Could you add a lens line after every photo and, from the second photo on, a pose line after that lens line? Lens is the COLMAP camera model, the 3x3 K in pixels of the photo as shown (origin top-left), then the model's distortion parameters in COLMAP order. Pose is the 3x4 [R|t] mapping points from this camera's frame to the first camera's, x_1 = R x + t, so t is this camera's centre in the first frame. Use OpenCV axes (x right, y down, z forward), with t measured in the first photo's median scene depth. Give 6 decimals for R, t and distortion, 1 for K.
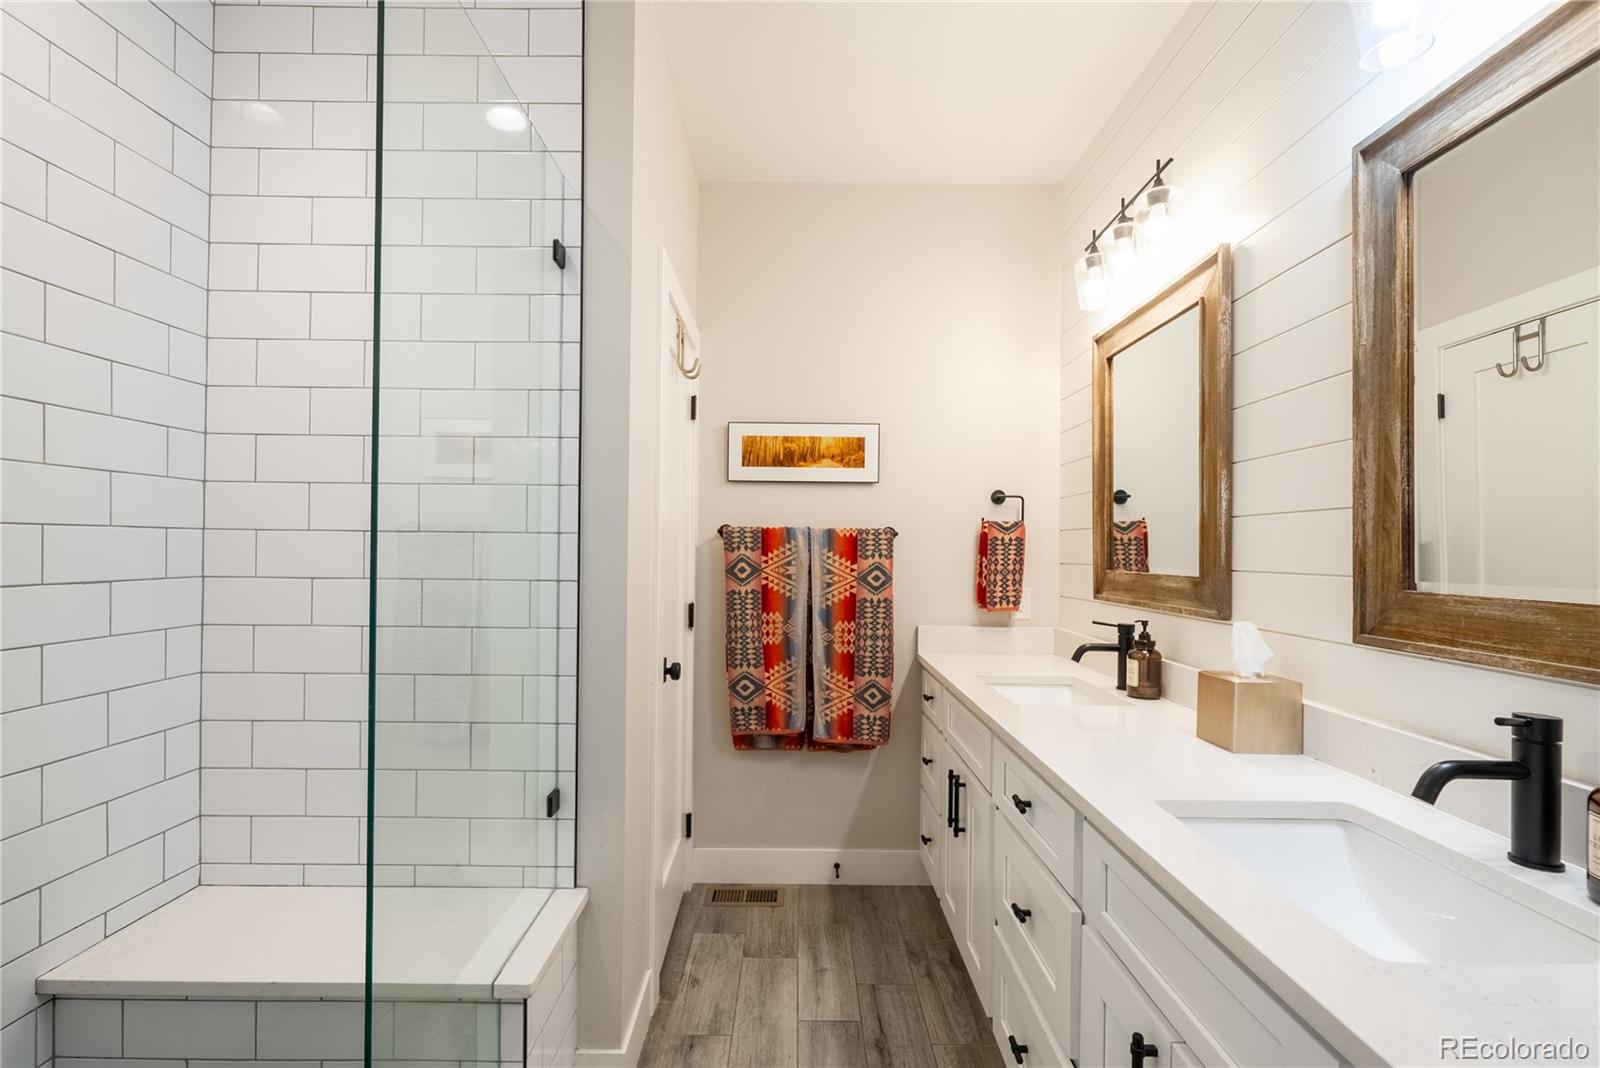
lens RADIAL K [[710.2, 0, 795.1], [0, 710.2, 550.0], [0, 0, 1]] dist [-0.000299, 0.000005]
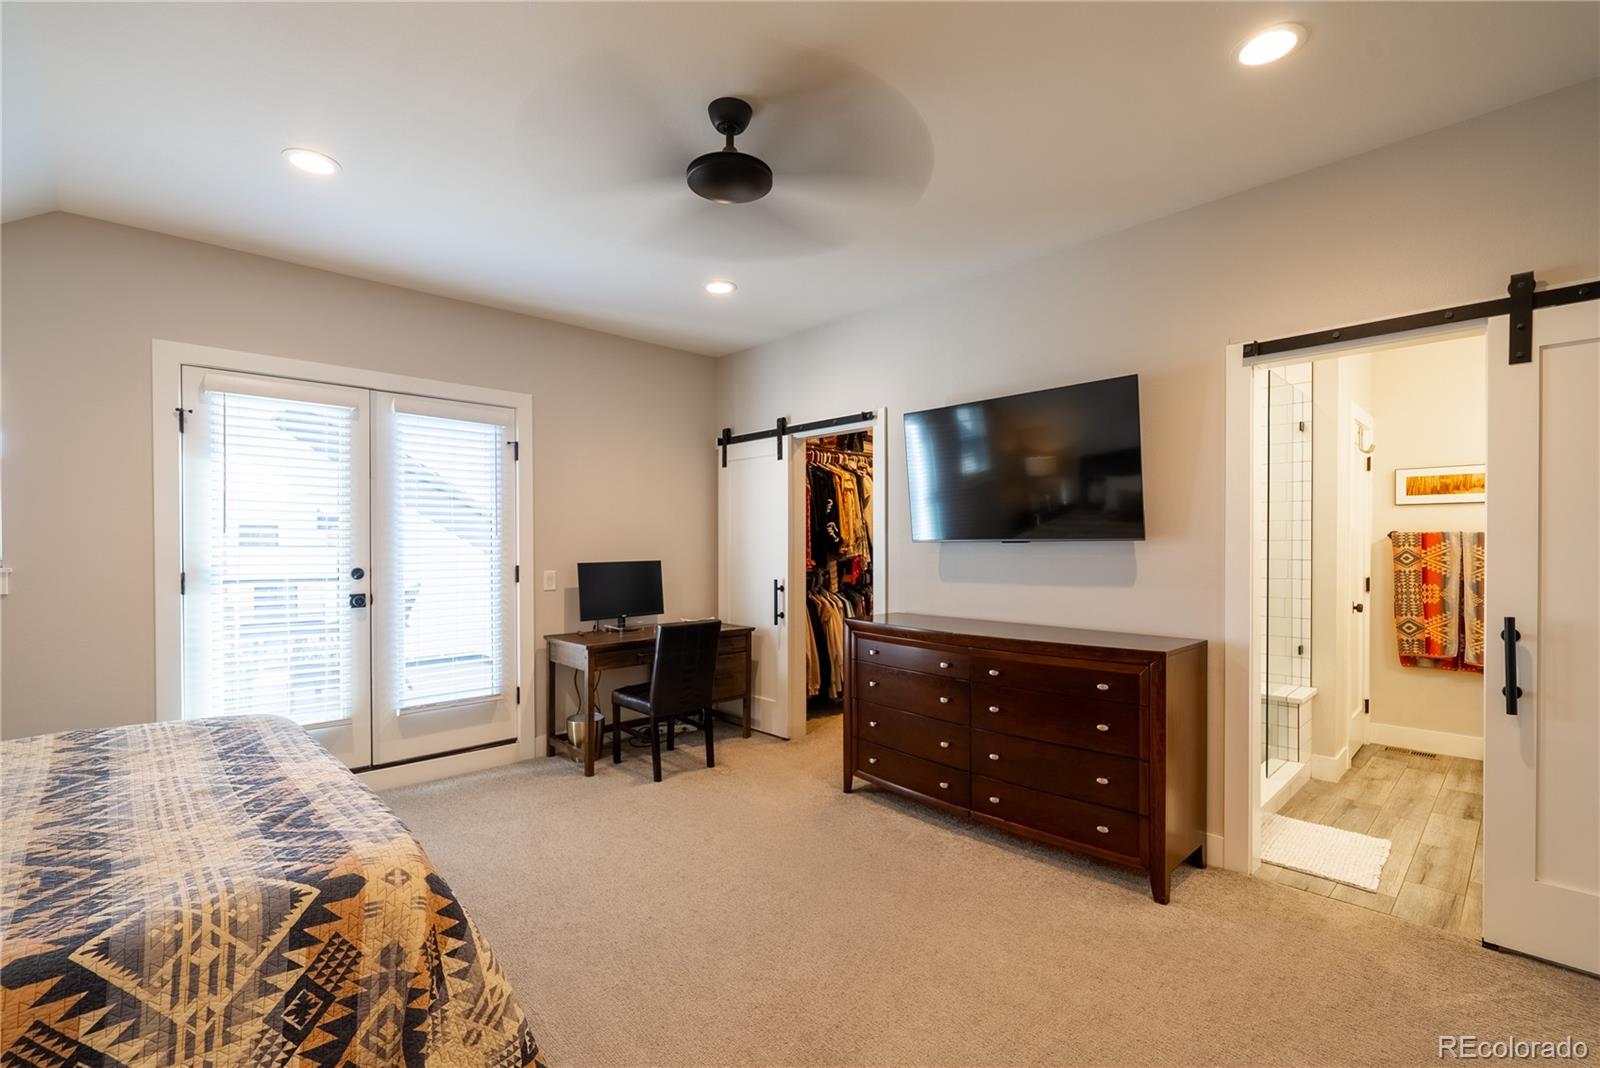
lens RADIAL K [[710.2, 0, 798.5], [0, 710.2, 544.0], [0, 0, 1]] dist [-0.000299, 0.000005]
pose [[0.691474, -0.006311, -0.722374, 0.189496], [0.005128, 0.999980, -0.003828, -0.007998], [0.722383, -0.001058, 0.691492, -1.574017]]
